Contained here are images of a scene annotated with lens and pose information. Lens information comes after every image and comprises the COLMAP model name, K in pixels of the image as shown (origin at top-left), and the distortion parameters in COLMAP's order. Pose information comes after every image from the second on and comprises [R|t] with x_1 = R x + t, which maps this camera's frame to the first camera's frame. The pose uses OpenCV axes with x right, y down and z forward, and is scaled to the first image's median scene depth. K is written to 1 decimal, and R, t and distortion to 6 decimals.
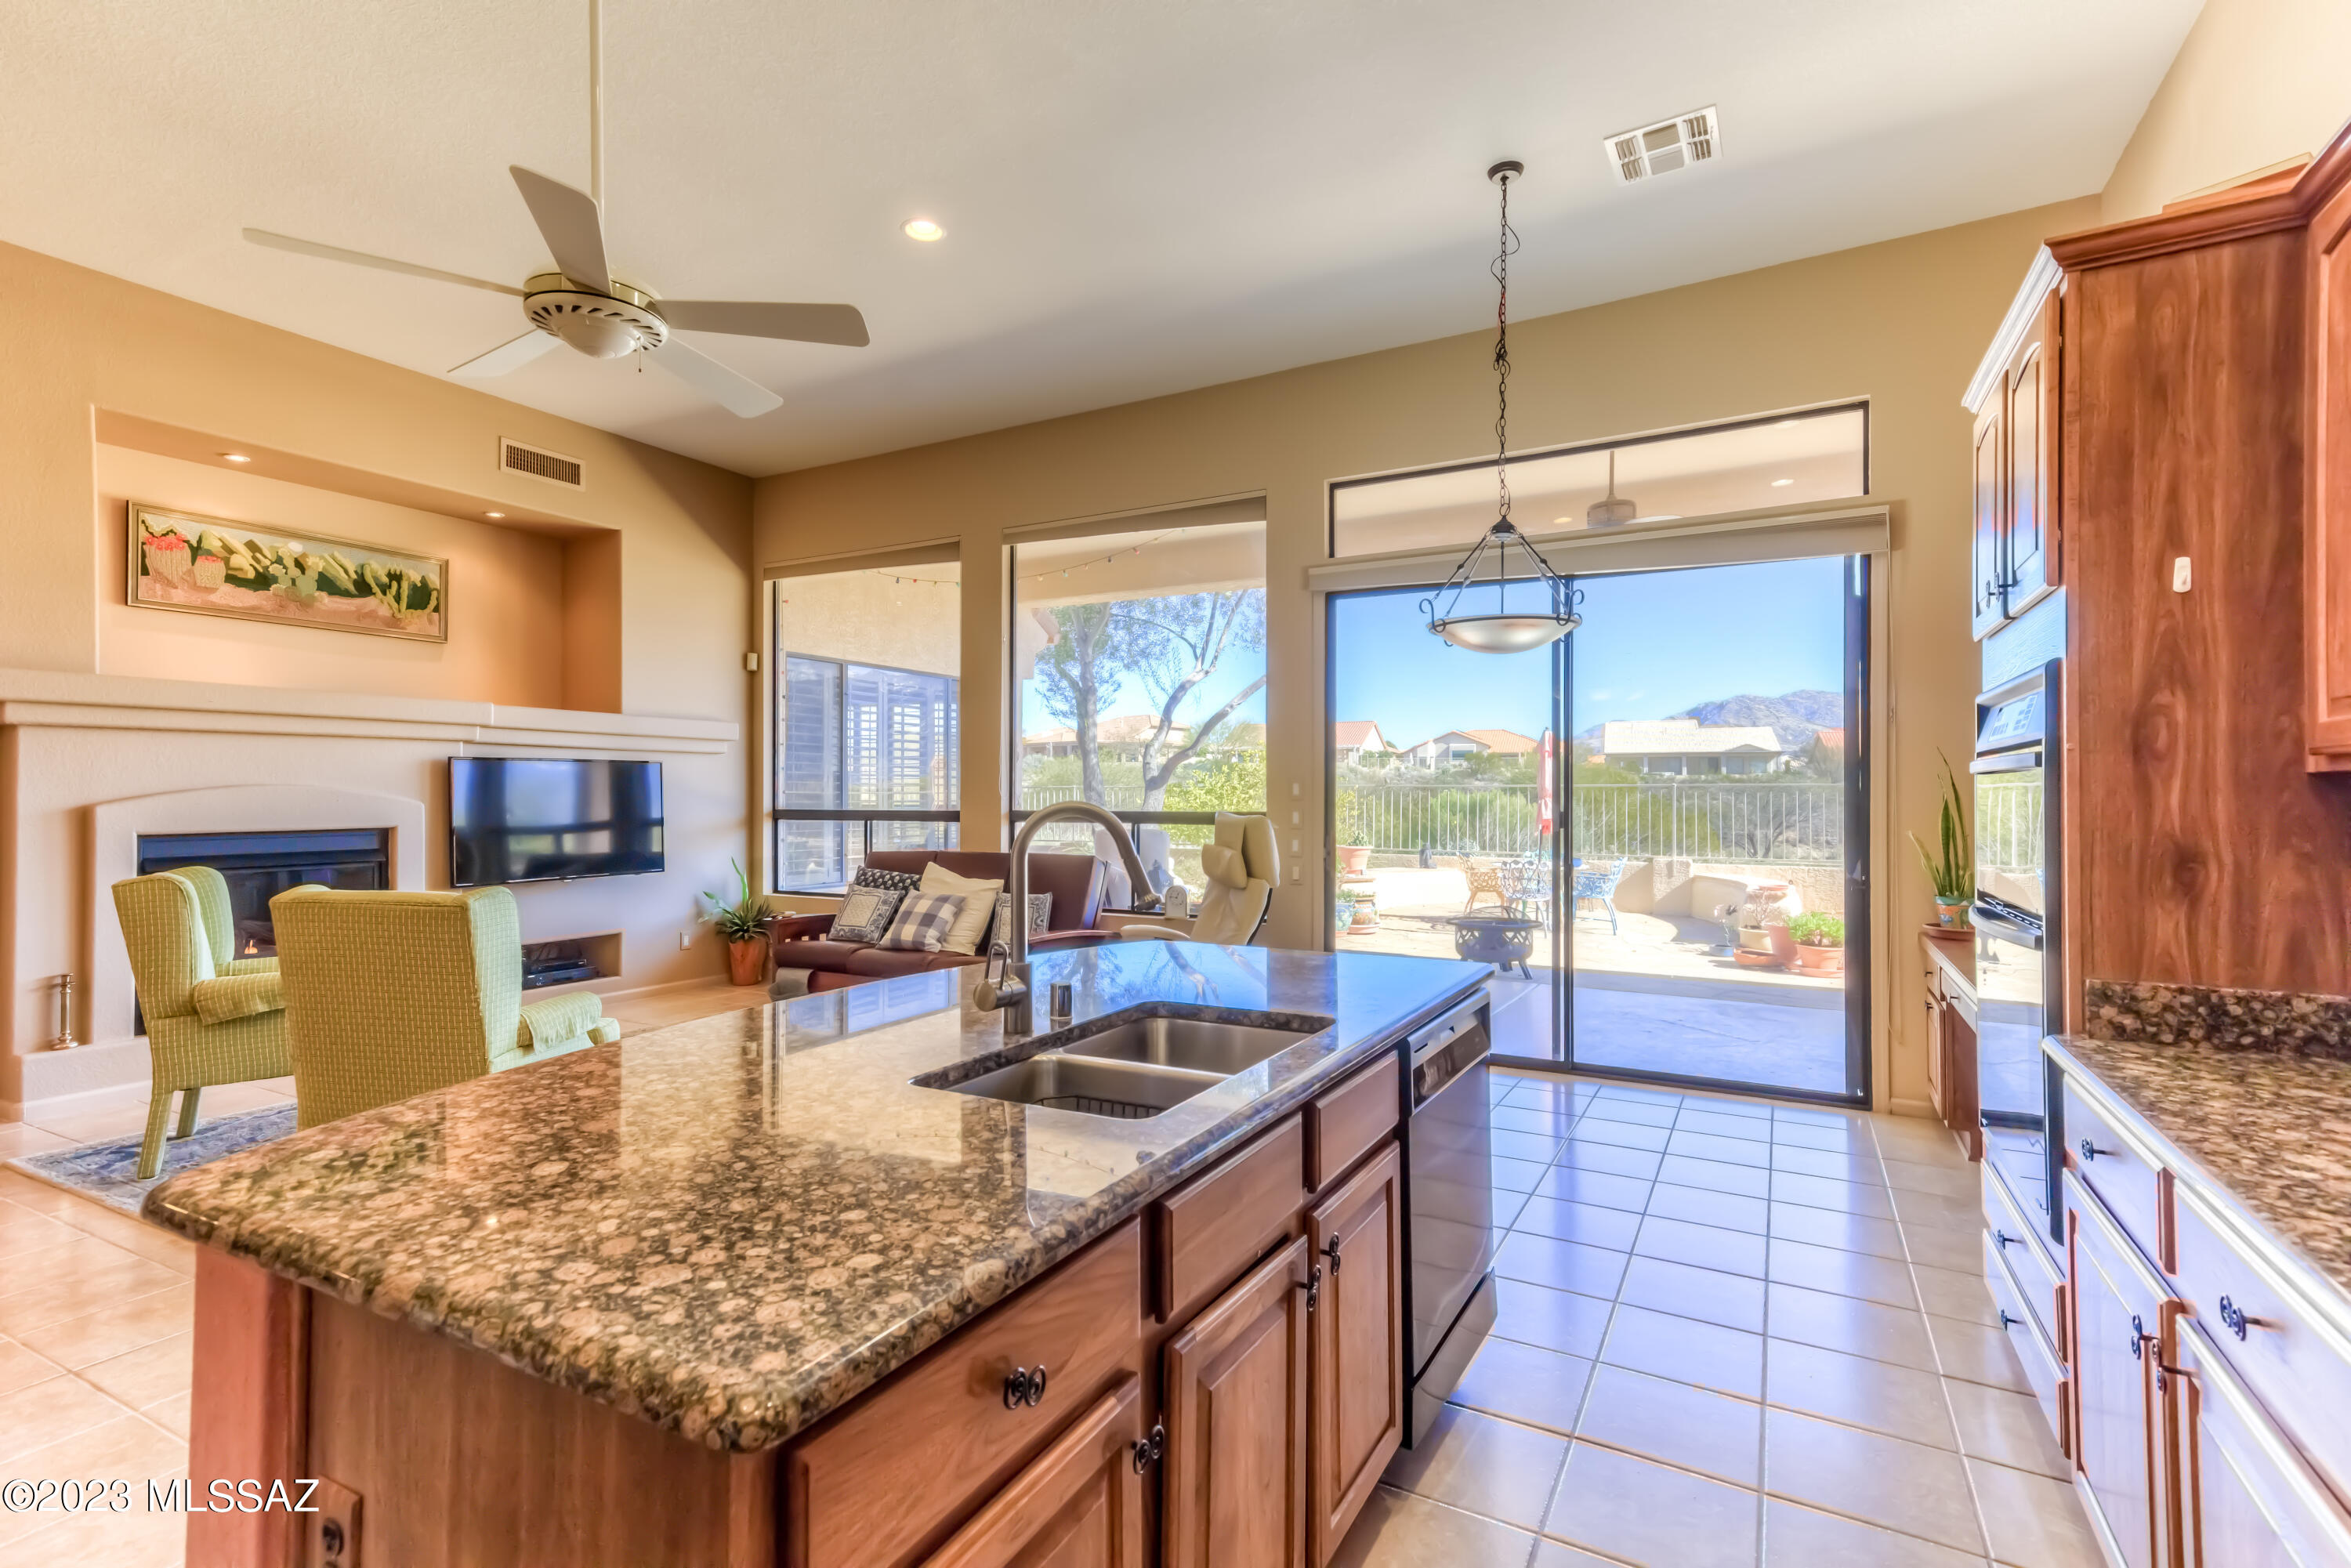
lens RADIAL K [[1081.8, 0, 1162.3], [0, 1081.8, 781.2], [0, 0, 1]] dist [0.001523, 0.002470]
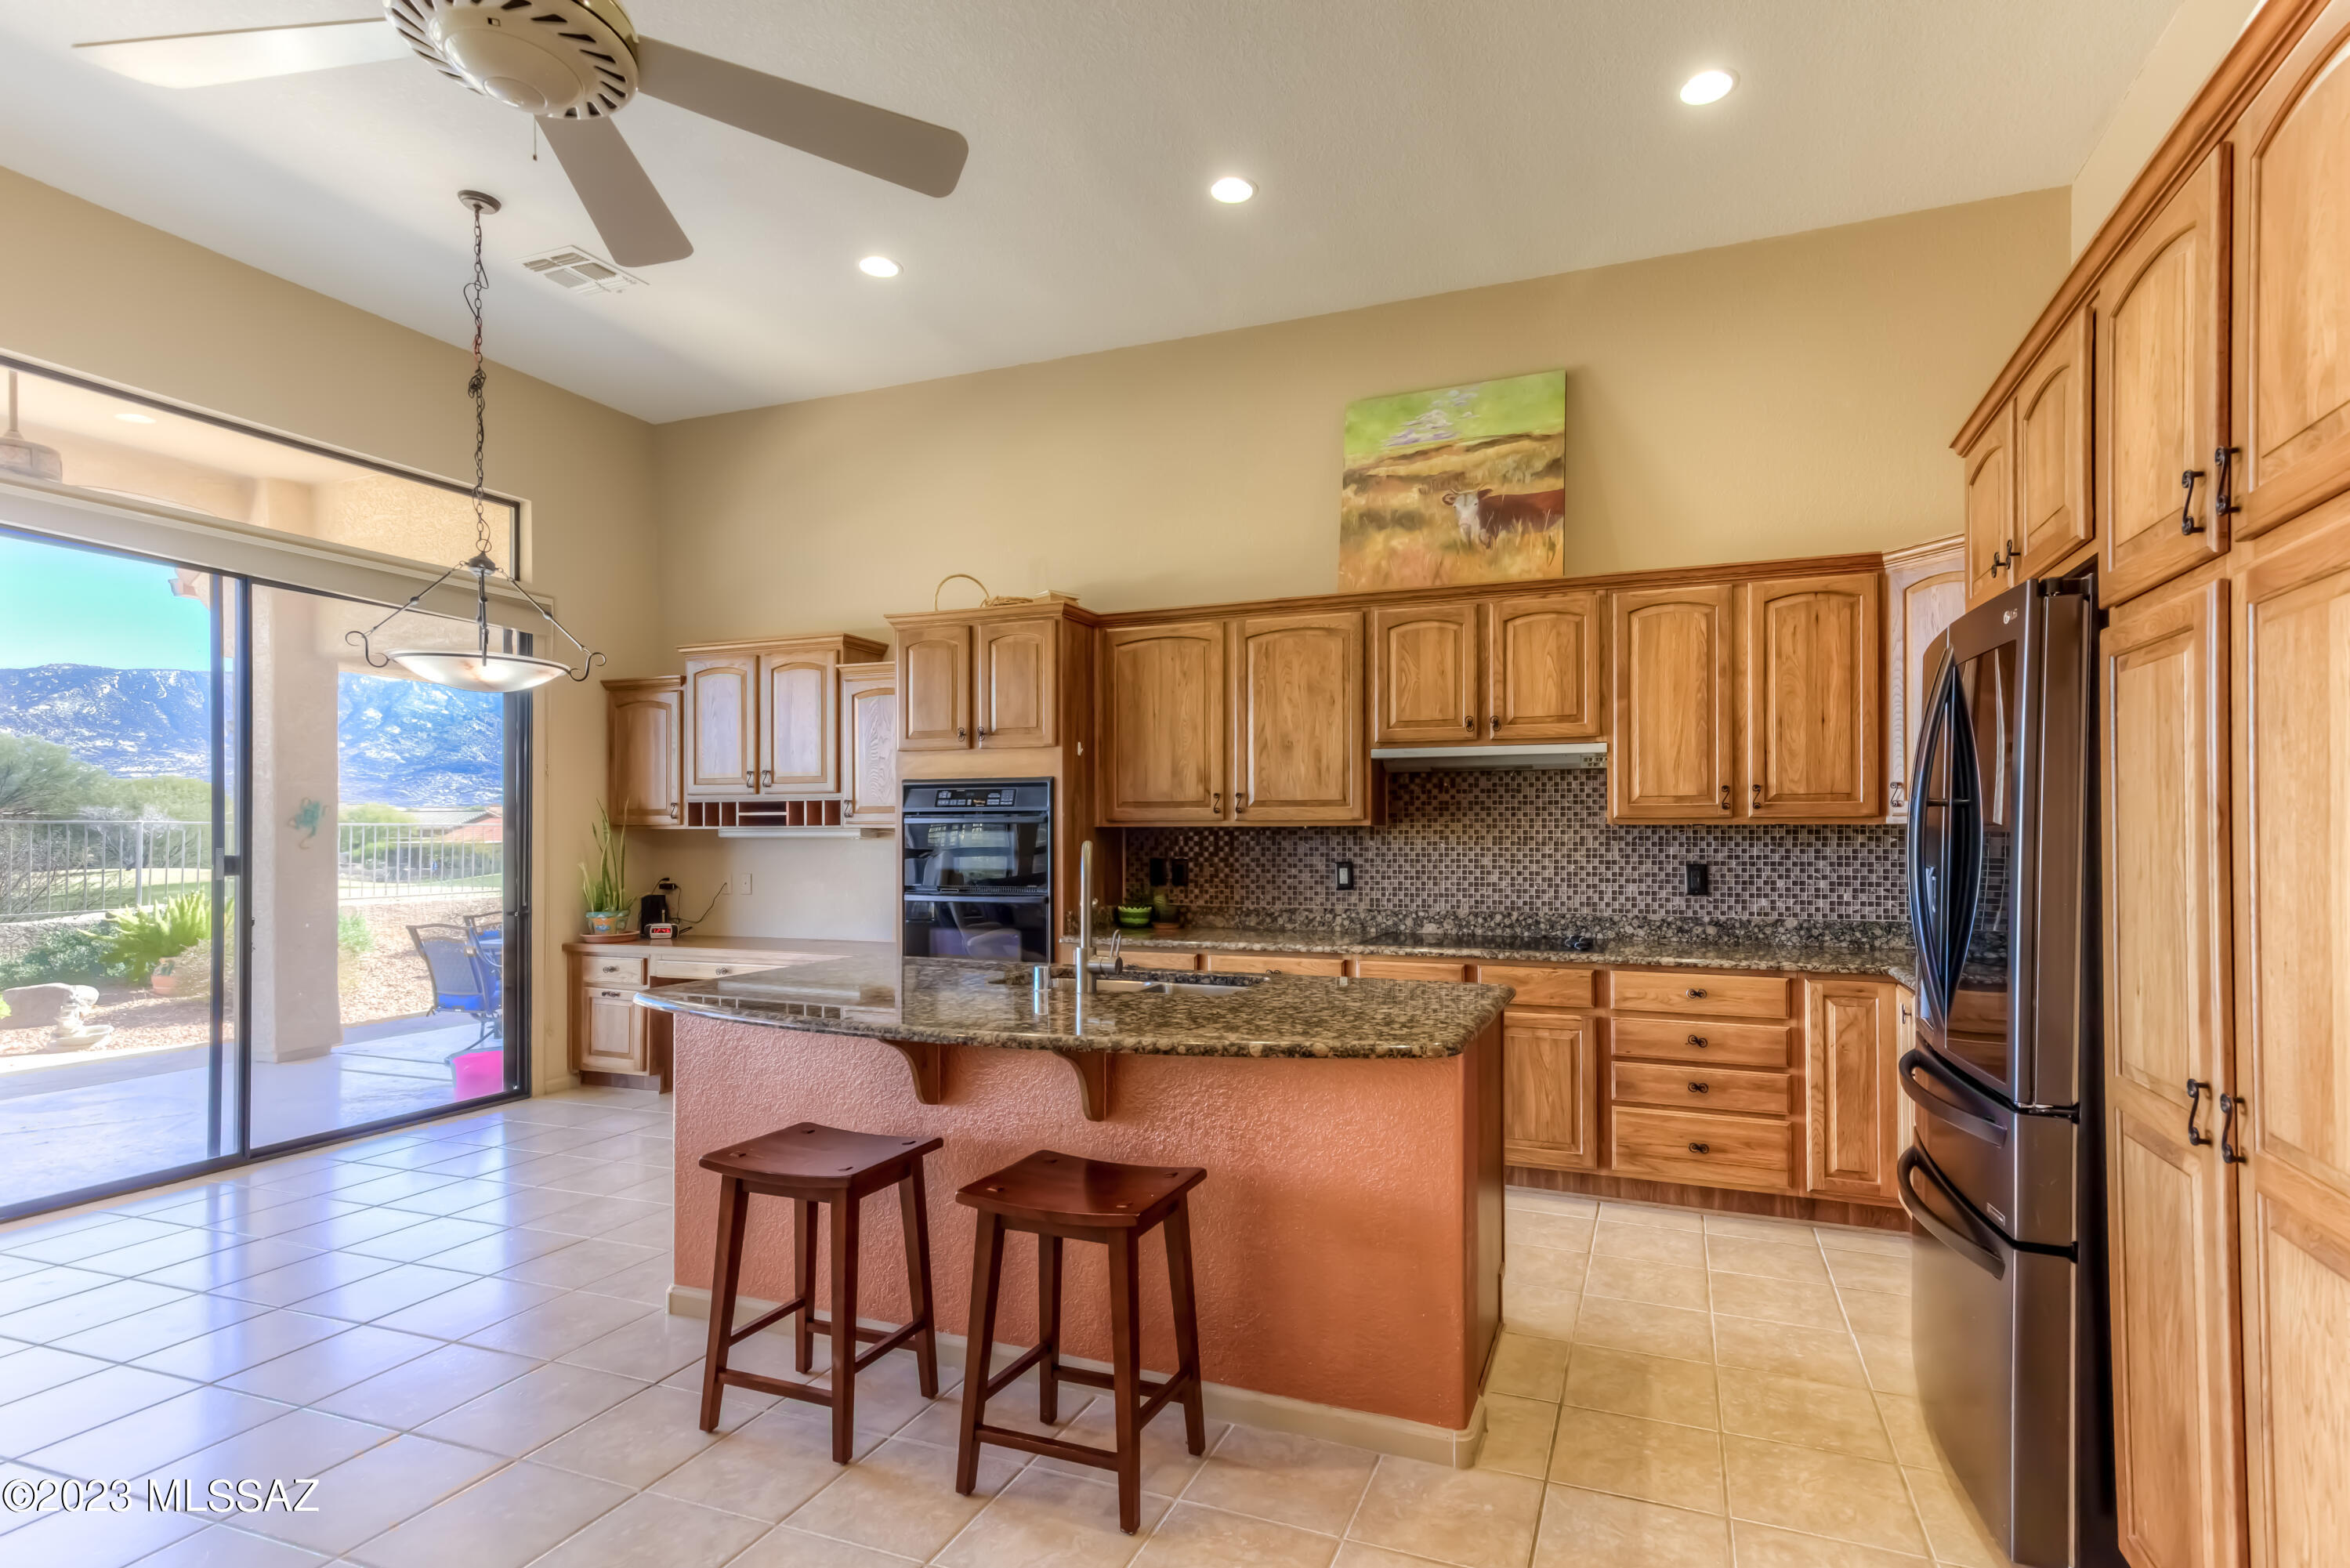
lens RADIAL K [[1107.6, 0, 1270.4], [0, 1107.6, 828.9], [0, 0, 1]] dist [0.012846, 0.000573]
pose [[-0.161366, 0.004775, 0.986883, -0.523295], [-0.010765, 0.999920, -0.006598, 0.003436], [-0.986836, -0.011688, -0.161301, 0.298827]]
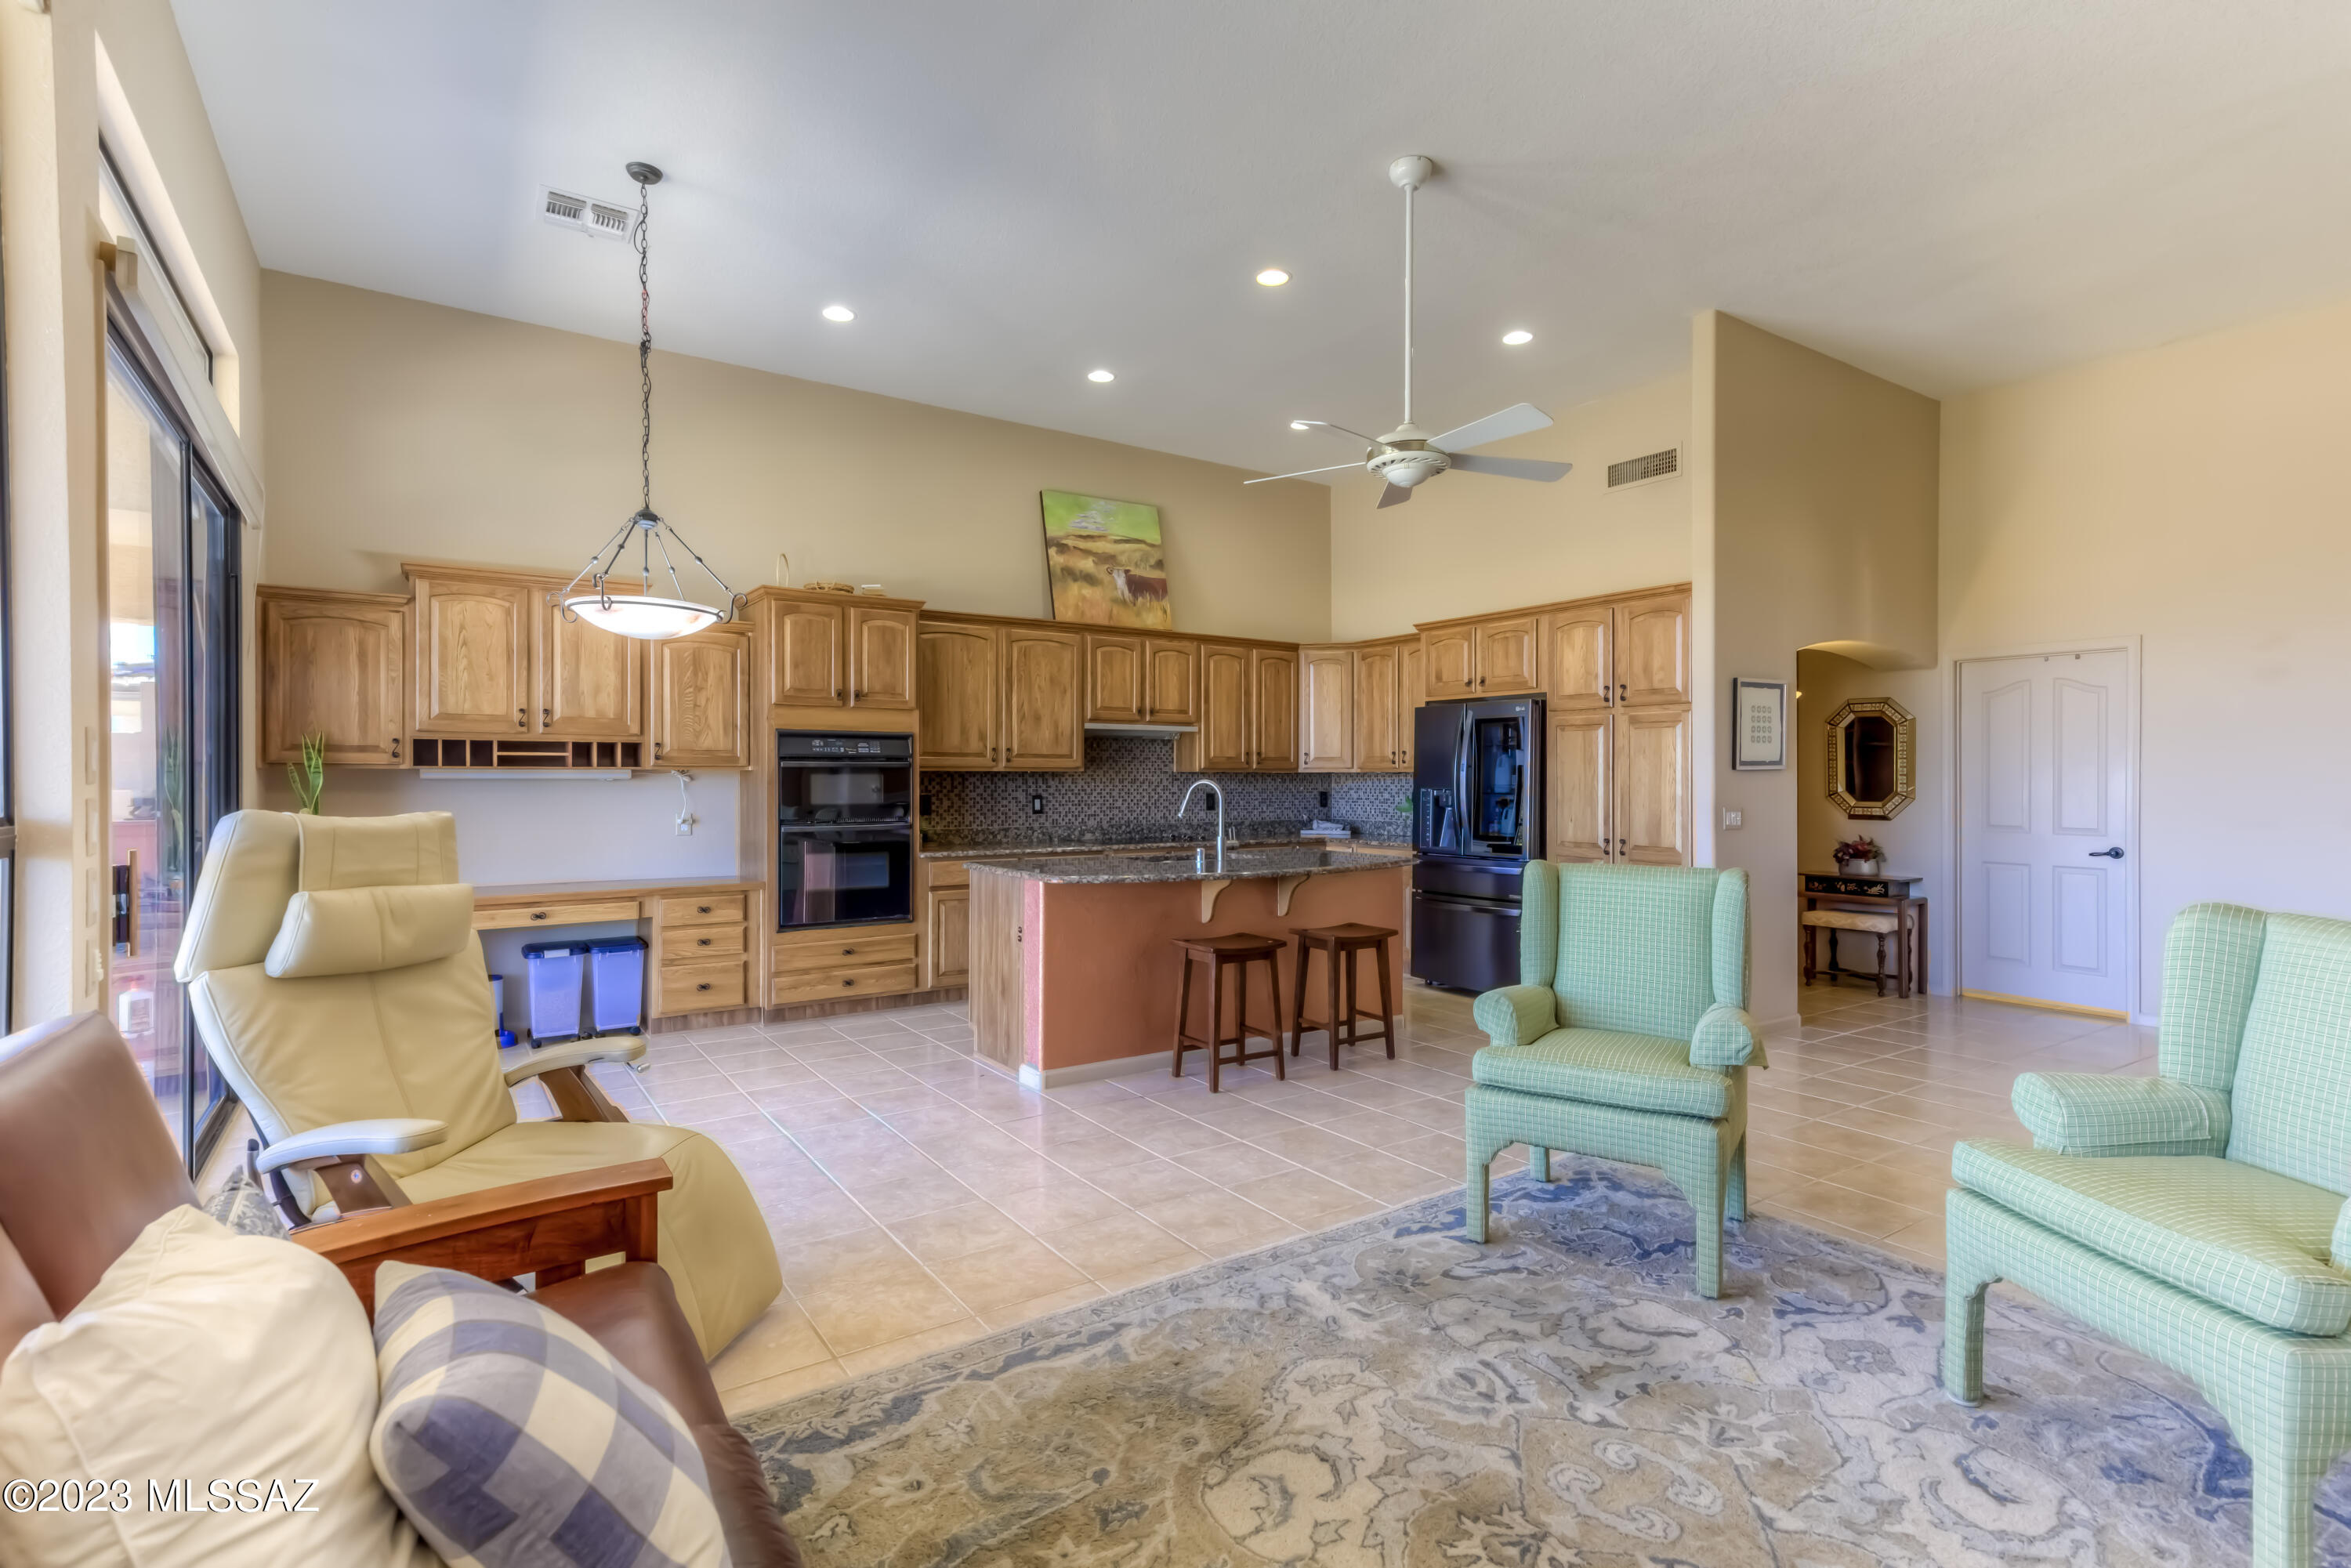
lens RADIAL K [[1081.8, 0, 1172.1], [0, 1081.8, 777.6], [0, 0, 1]] dist [0.001523, 0.002470]
pose [[-0.895079, -0.003286, 0.445896, -0.394800], [-0.008293, 0.999923, -0.009279, 0.012179], [-0.445831, -0.012004, -0.895037, 1.097436]]
